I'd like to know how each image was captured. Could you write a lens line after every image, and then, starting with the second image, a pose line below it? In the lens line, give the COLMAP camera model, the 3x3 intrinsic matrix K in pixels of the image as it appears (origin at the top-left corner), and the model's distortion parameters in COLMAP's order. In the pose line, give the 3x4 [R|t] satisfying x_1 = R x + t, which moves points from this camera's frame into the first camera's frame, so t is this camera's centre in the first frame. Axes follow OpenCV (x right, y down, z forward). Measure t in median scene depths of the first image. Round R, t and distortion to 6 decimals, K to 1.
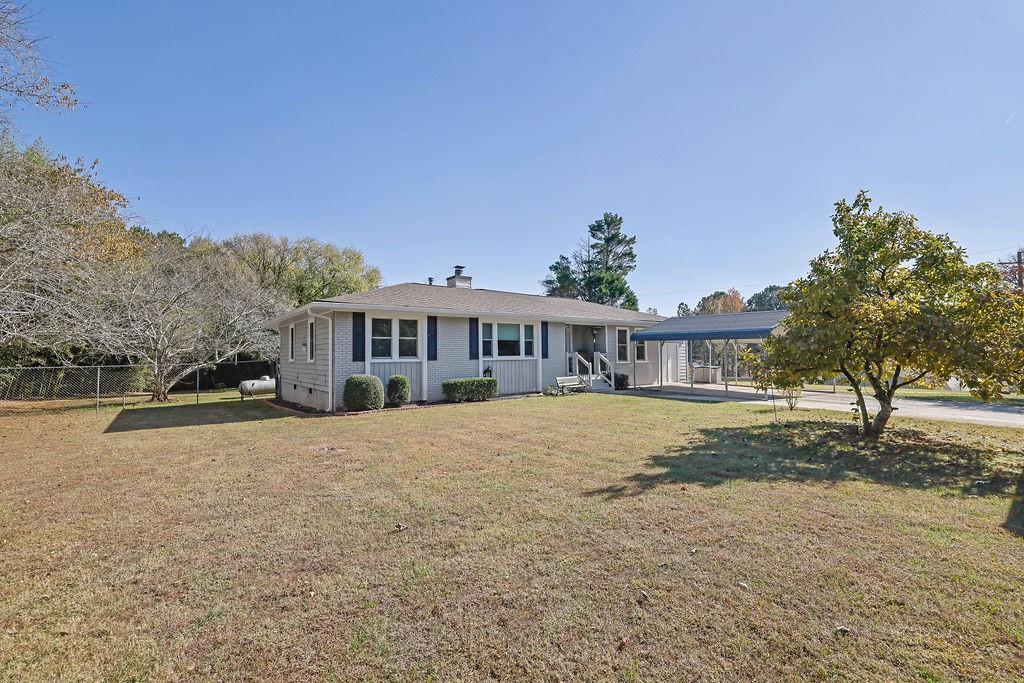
lens RADIAL K [[448.5, 0, 512.8], [0, 448.5, 344.4], [0, 0, 1]] dist [-0.052602, 0.018502]
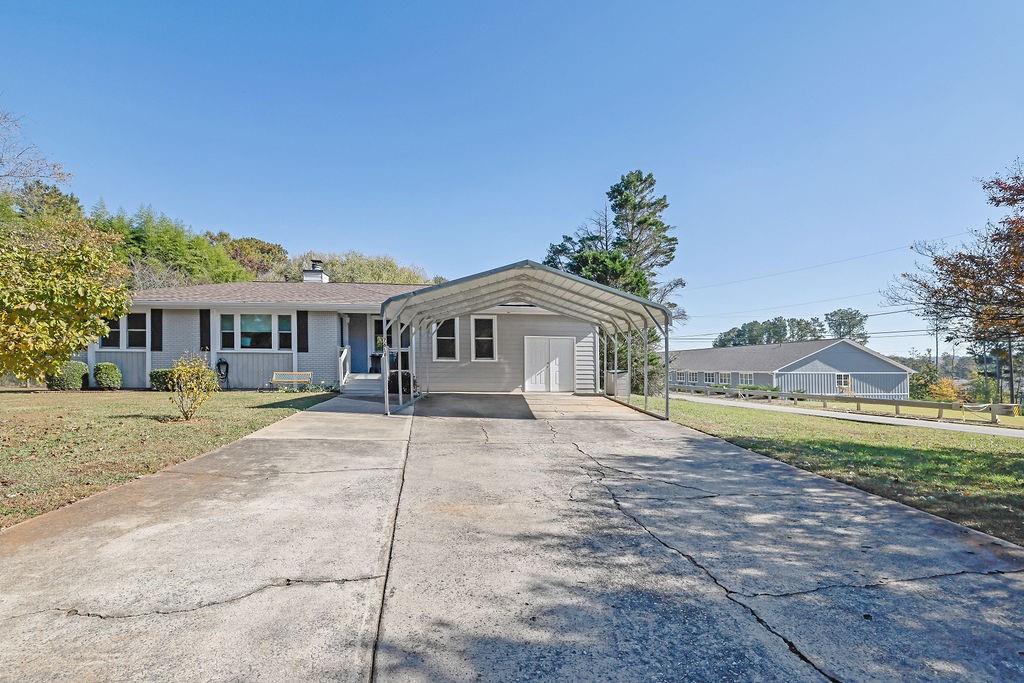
lens RADIAL K [[460.8, 0, 513.4], [0, 460.8, 339.6], [0, 0, 1]] dist [-0.049437, 0.020909]
pose [[0.850714, -0.008527, -0.525559, 0.931884], [-0.001732, 0.999817, -0.019026, 0.023636], [0.525625, 0.017096, 0.850544, 0.466956]]
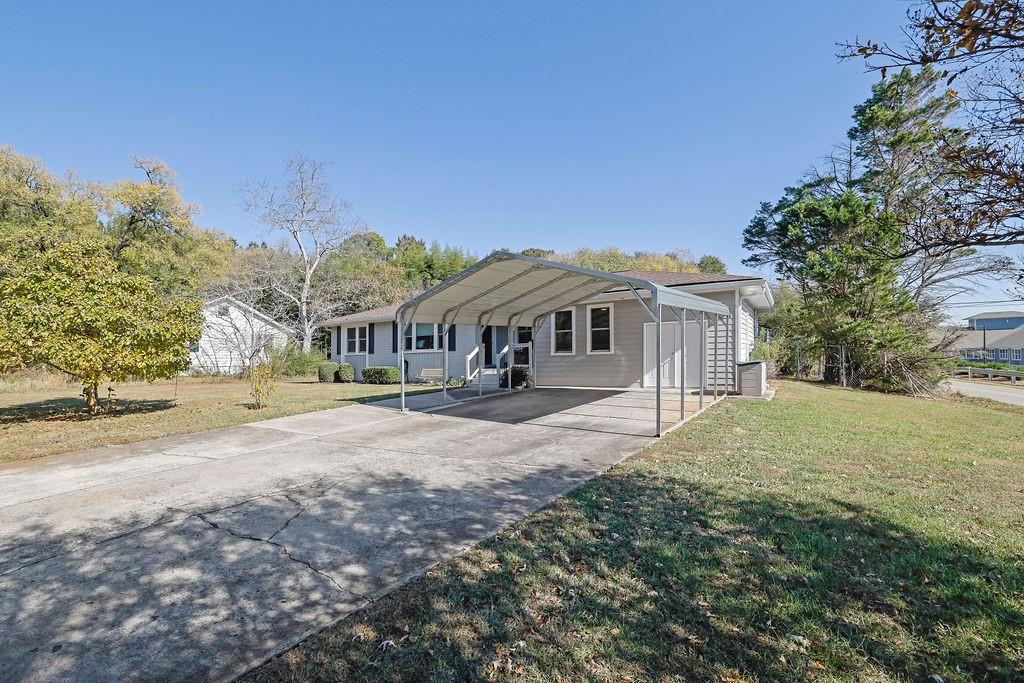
lens RADIAL K [[448.5, 0, 512.8], [0, 448.5, 344.4], [0, 0, 1]] dist [-0.052602, 0.018502]
pose [[0.338359, -0.013934, -0.940914, 1.138223], [0.052757, 0.998599, 0.004184, 0.019902], [0.939537, -0.051055, 0.338619, 0.806669]]
